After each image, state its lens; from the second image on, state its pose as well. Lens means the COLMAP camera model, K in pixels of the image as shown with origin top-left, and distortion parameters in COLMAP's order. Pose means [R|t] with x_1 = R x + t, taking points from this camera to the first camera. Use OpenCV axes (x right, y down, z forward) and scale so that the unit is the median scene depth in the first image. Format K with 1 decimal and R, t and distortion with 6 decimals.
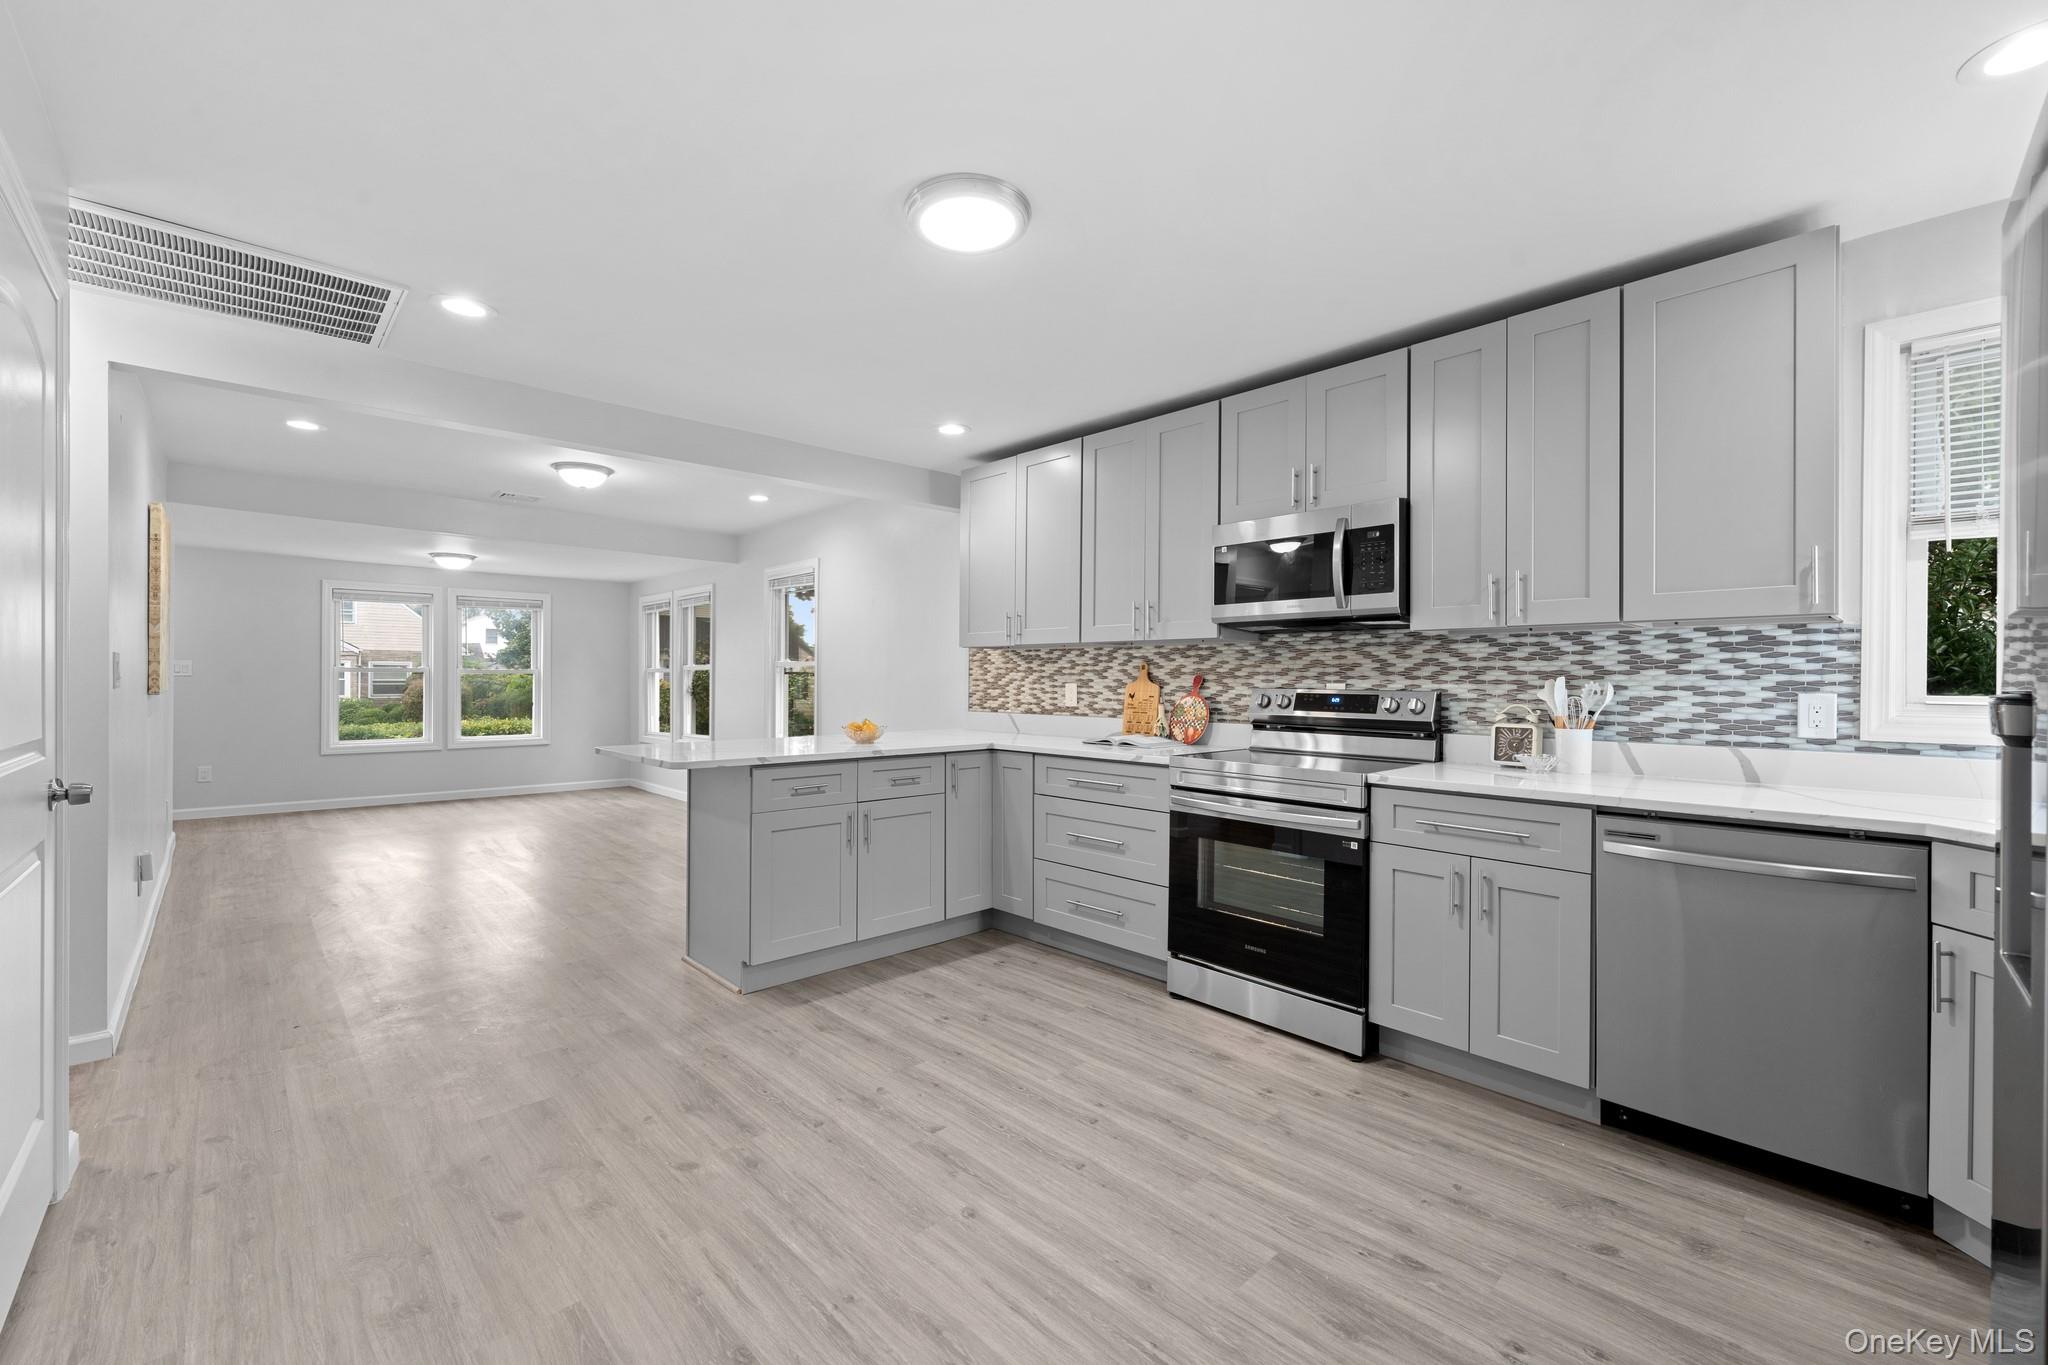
lens RADIAL K [[837.8, 0, 1019.7], [0, 837.8, 680.4], [0, 0, 1]] dist [0.002596, -0.000968]
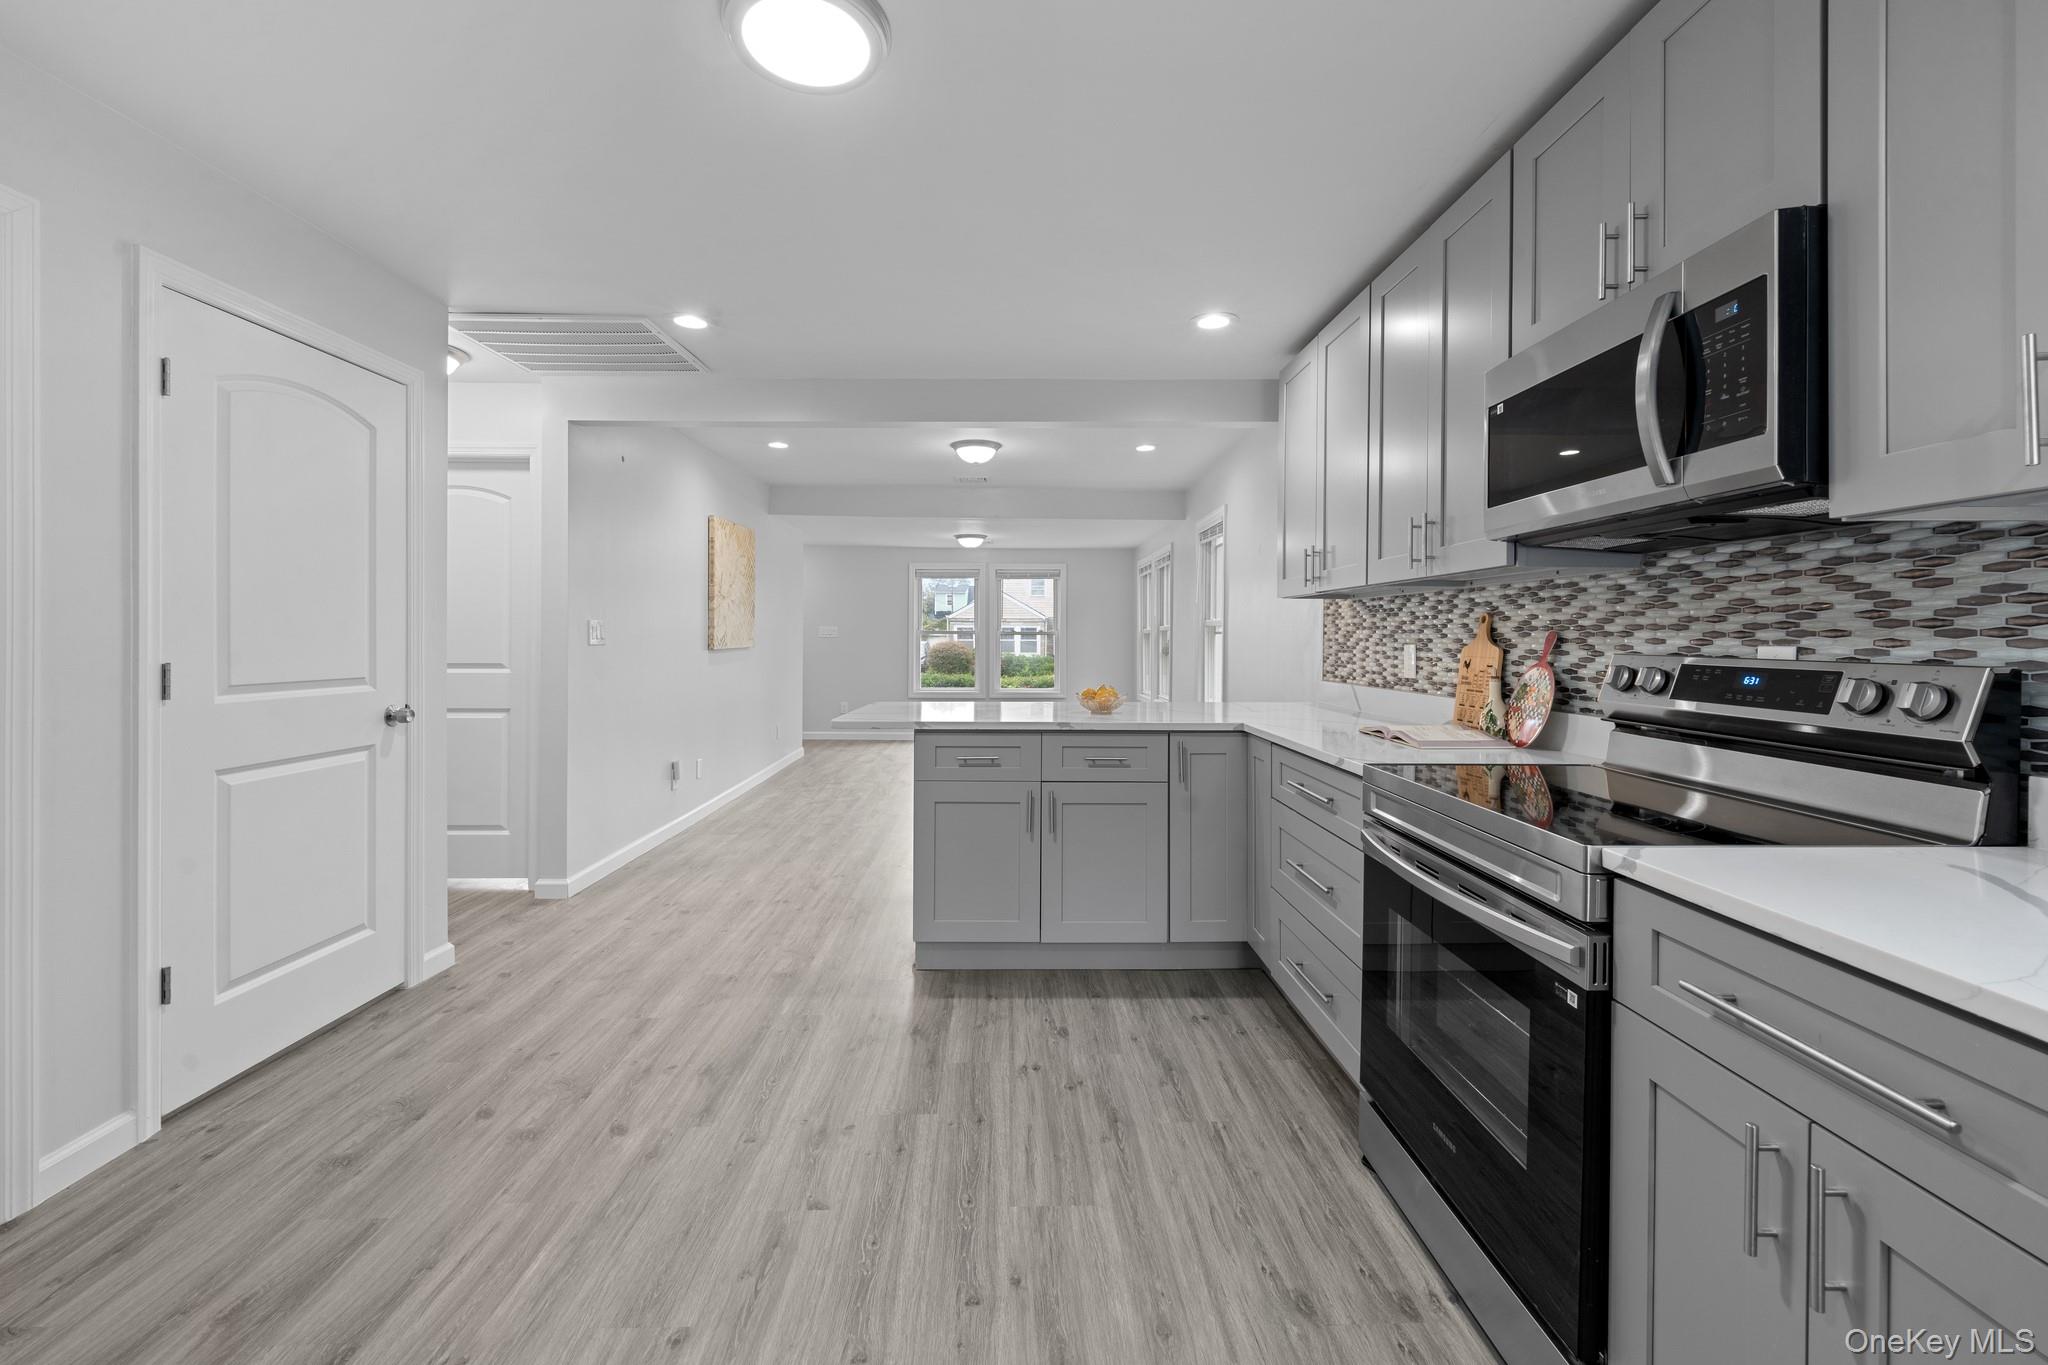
lens RADIAL K [[837.8, 0, 1023.8], [0, 837.8, 639.4], [0, 0, 1]] dist [0.002596, -0.000968]
pose [[0.741422, -0.000235, -0.671039, 0.402075], [-0.001485, 0.999997, -0.001991, 0.001348], [0.671037, 0.002472, 0.741420, 0.379268]]
